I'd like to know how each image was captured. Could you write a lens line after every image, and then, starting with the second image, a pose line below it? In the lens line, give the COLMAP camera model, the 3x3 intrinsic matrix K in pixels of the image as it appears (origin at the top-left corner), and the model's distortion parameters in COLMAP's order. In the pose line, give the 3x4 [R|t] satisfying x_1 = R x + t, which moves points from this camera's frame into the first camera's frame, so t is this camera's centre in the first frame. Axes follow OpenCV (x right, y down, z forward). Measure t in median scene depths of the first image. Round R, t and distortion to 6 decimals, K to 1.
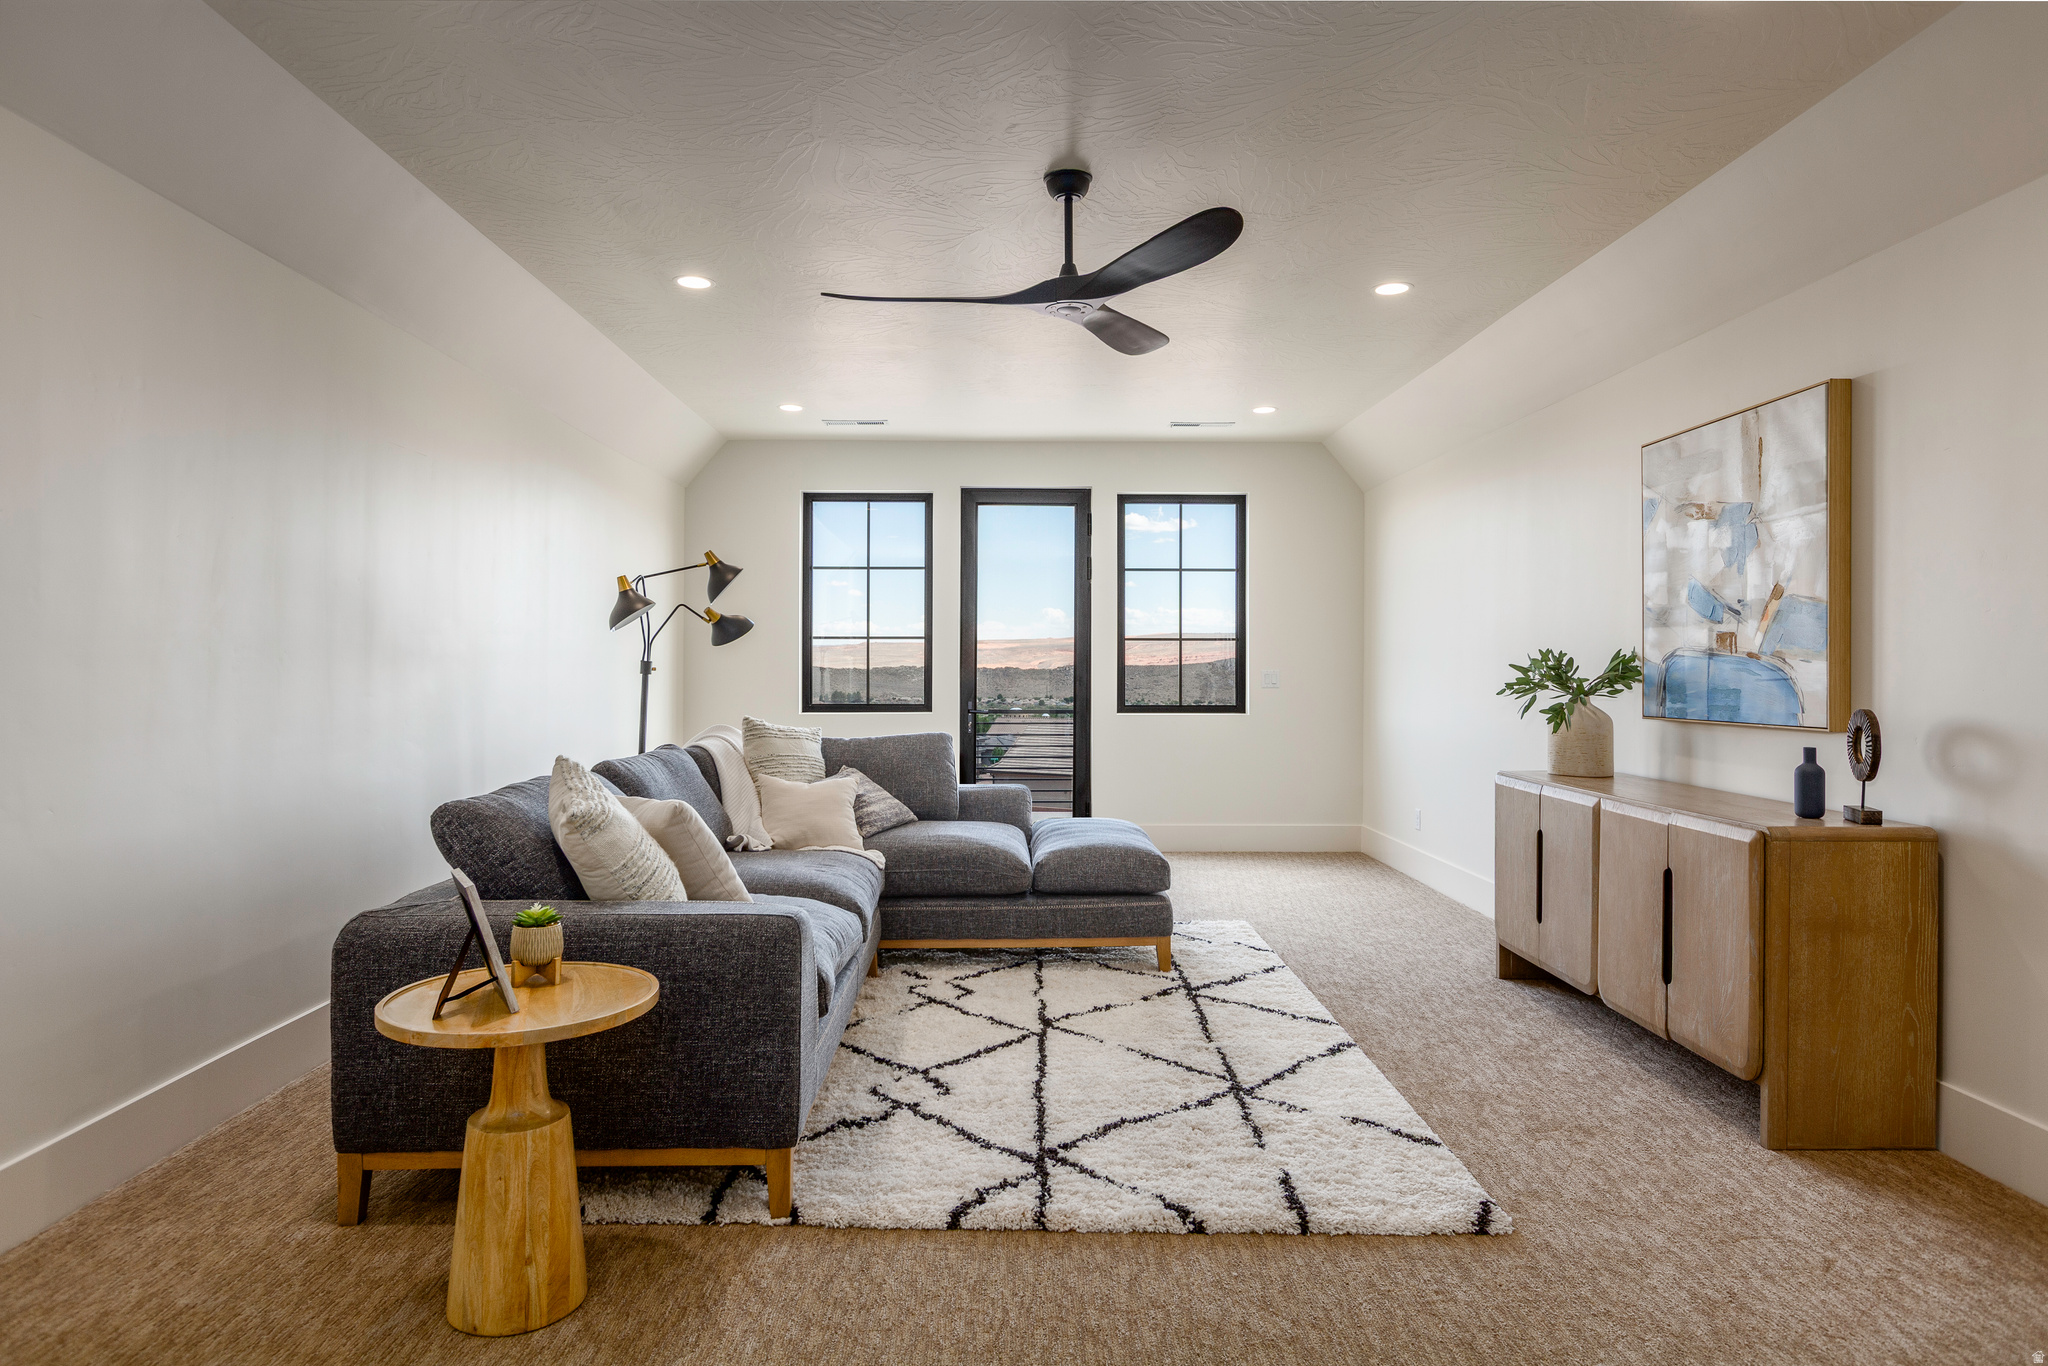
lens RADIAL K [[1208.6, 0, 1023.6], [0, 1208.6, 670.5], [0, 0, 1]] dist [-0.008343, 0.002401]
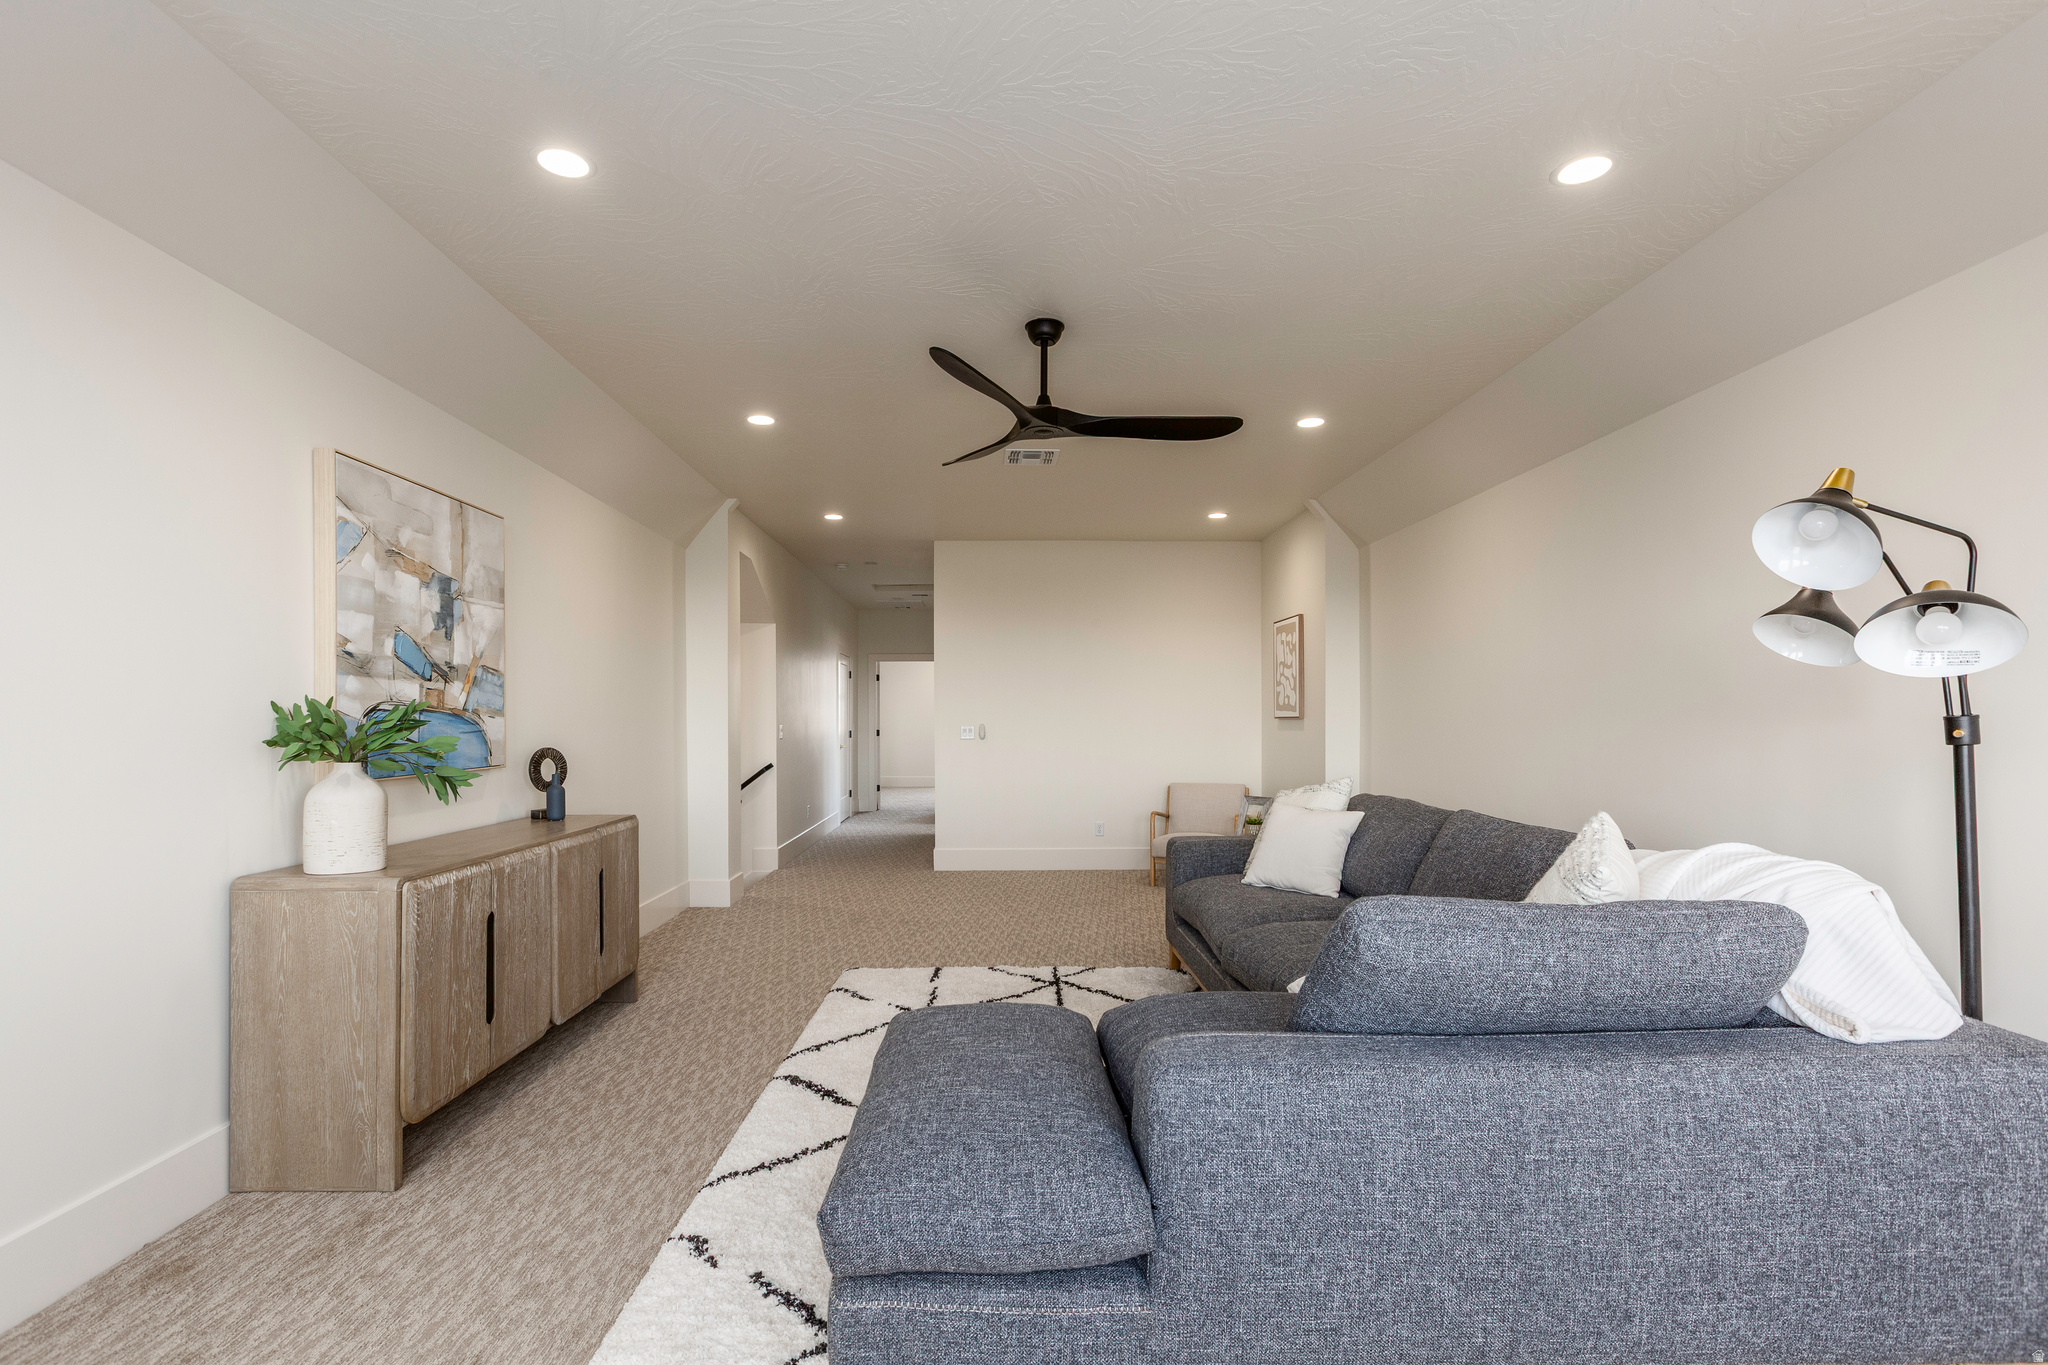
lens RADIAL K [[962.7, 0, 997.8], [0, 962.7, 721.8], [0, 0, 1]] dist [0.000335, -0.000783]
pose [[-0.999993, 0.000242, 0.003818, 0.077320], [0.000260, 0.999989, 0.004667, -0.007302], [-0.003817, 0.004668, -0.999982, 1.896472]]
